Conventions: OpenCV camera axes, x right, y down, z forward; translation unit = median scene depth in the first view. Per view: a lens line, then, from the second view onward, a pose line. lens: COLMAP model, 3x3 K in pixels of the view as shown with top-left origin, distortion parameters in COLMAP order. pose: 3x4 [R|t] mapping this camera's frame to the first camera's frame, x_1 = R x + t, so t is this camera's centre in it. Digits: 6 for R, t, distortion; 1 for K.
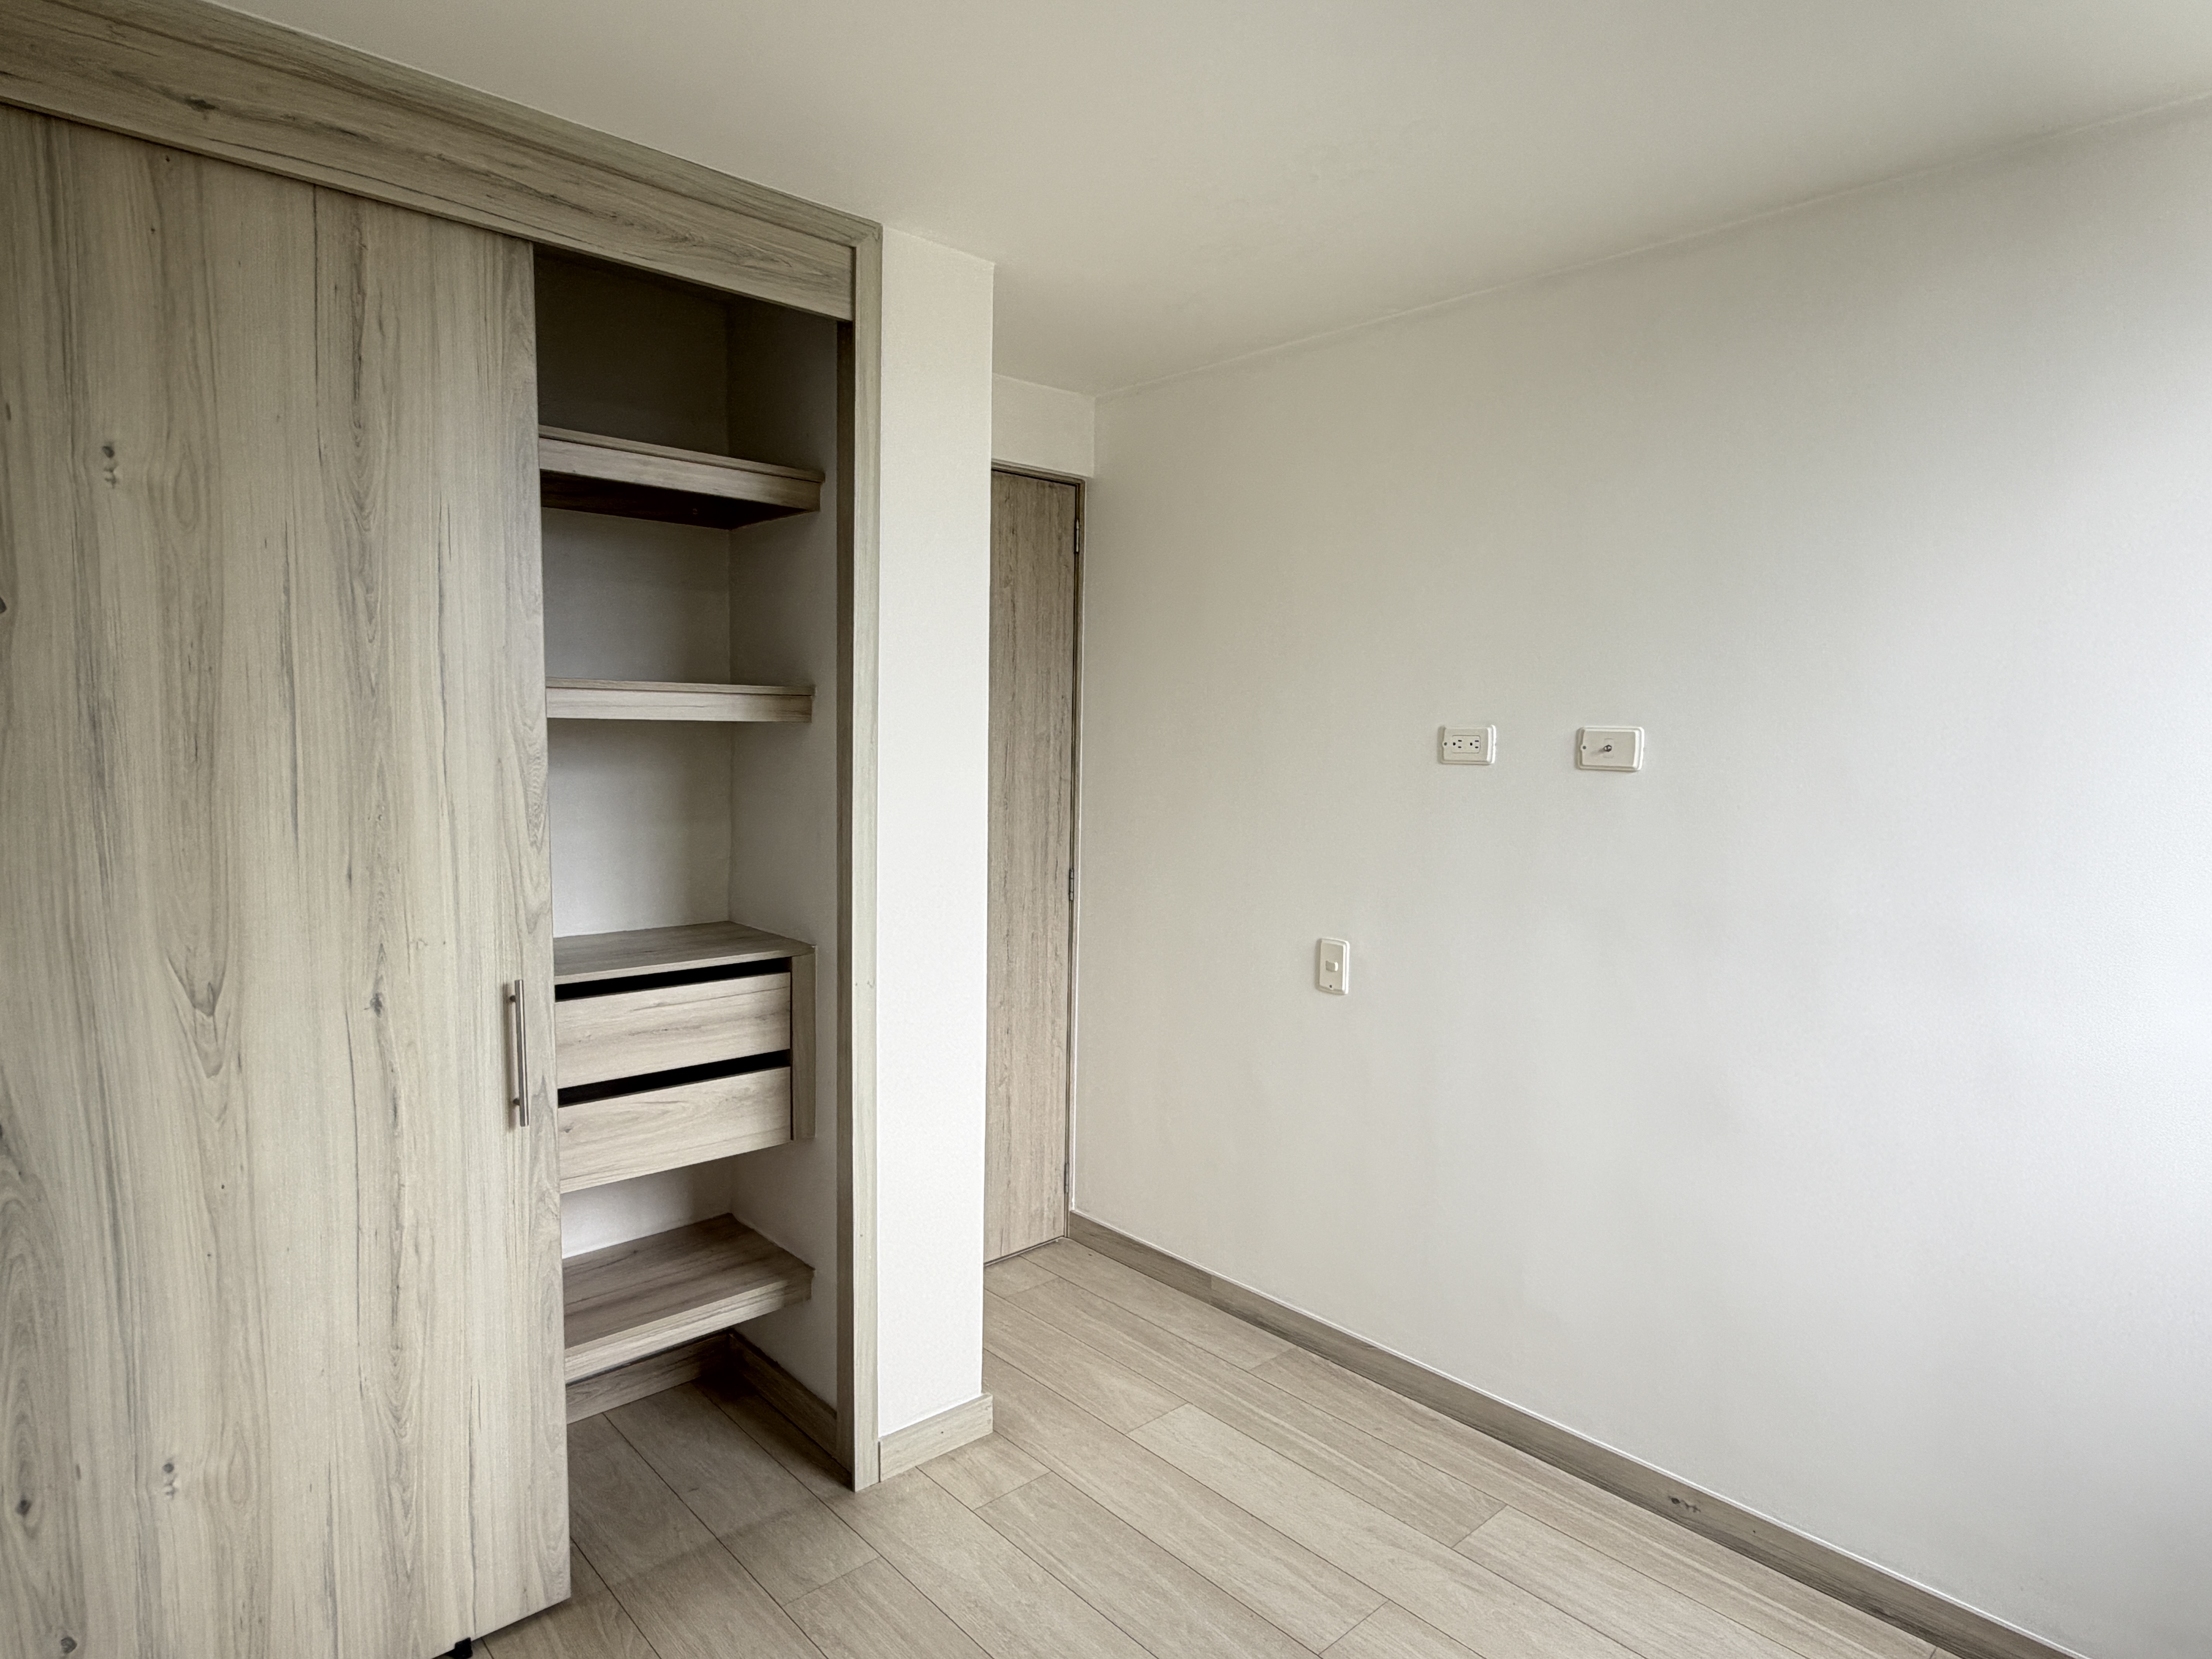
lens RADIAL K [[1258.0, 0, 1101.4], [0, 1258.0, 831.1], [0, 0, 1]] dist [0.002415, -0.001508]
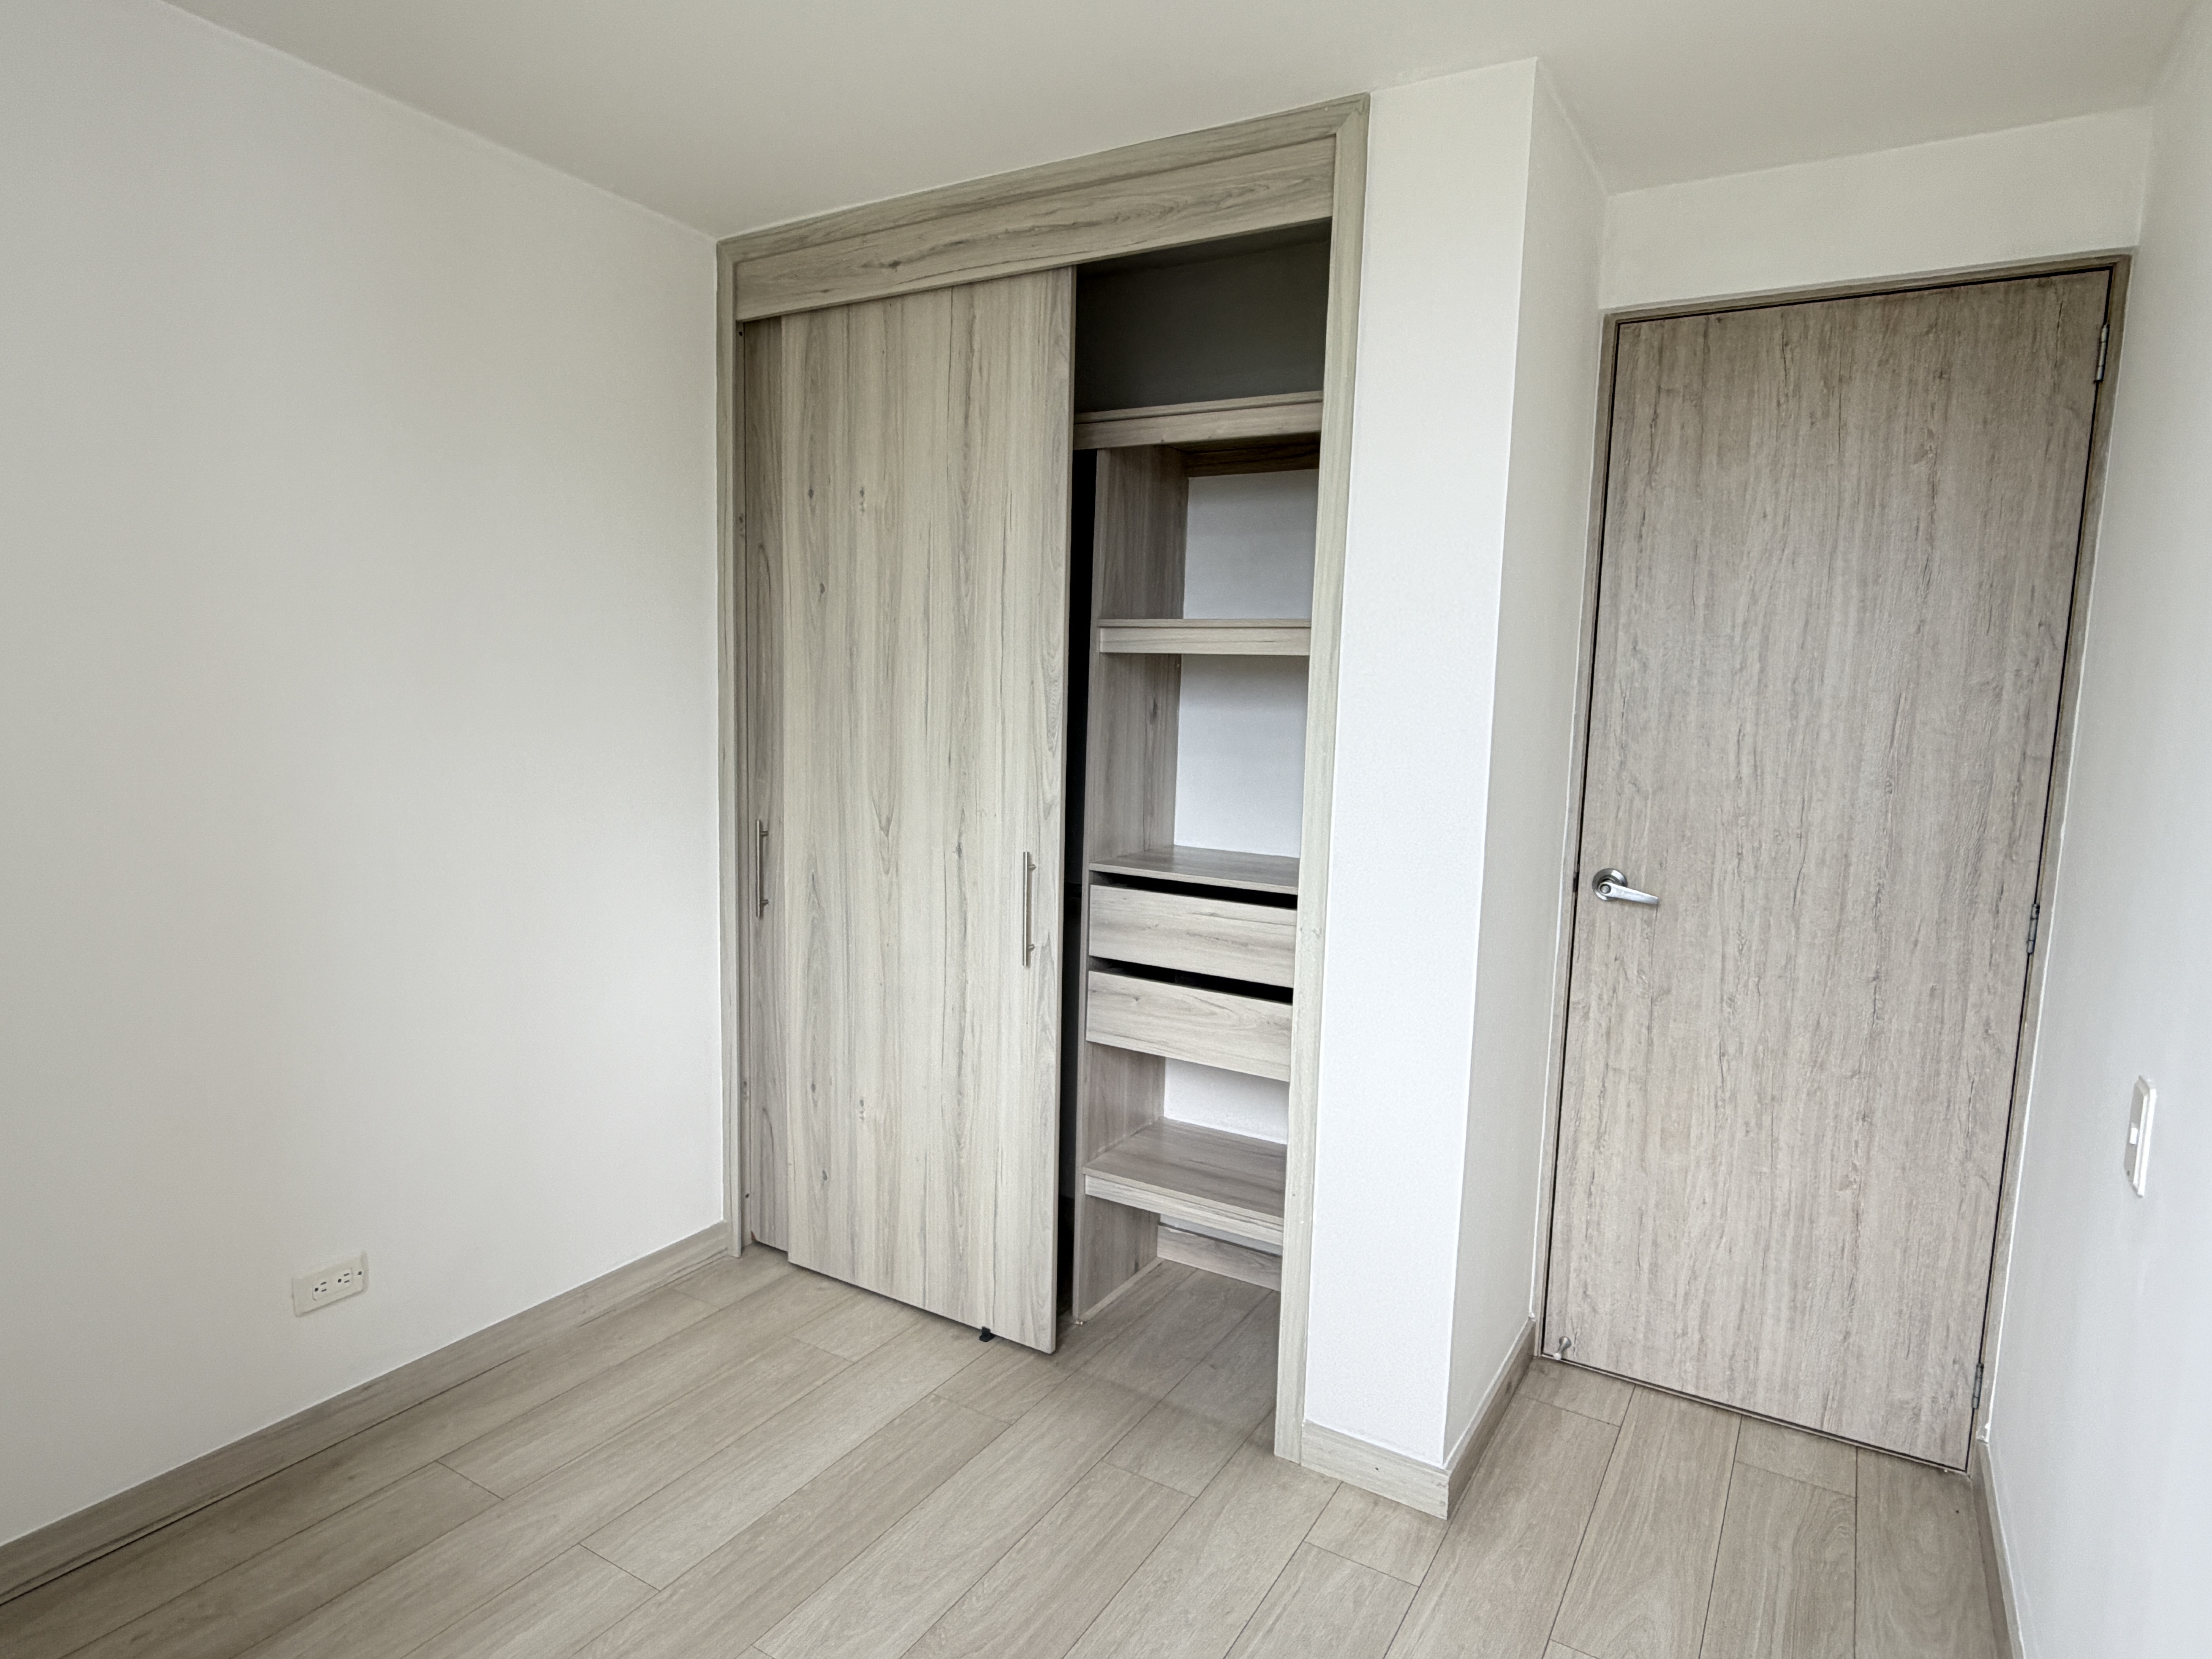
lens RADIAL K [[1258.1, 0, 1097.9], [0, 1258.1, 834.4], [0, 0, 1]] dist [0.000212, 0.000478]
pose [[0.282938, 0.104324, -0.953448, 0.824799], [-0.102799, 0.991640, 0.077997, -0.008690], [0.953614, 0.075945, 0.291296, 0.719853]]
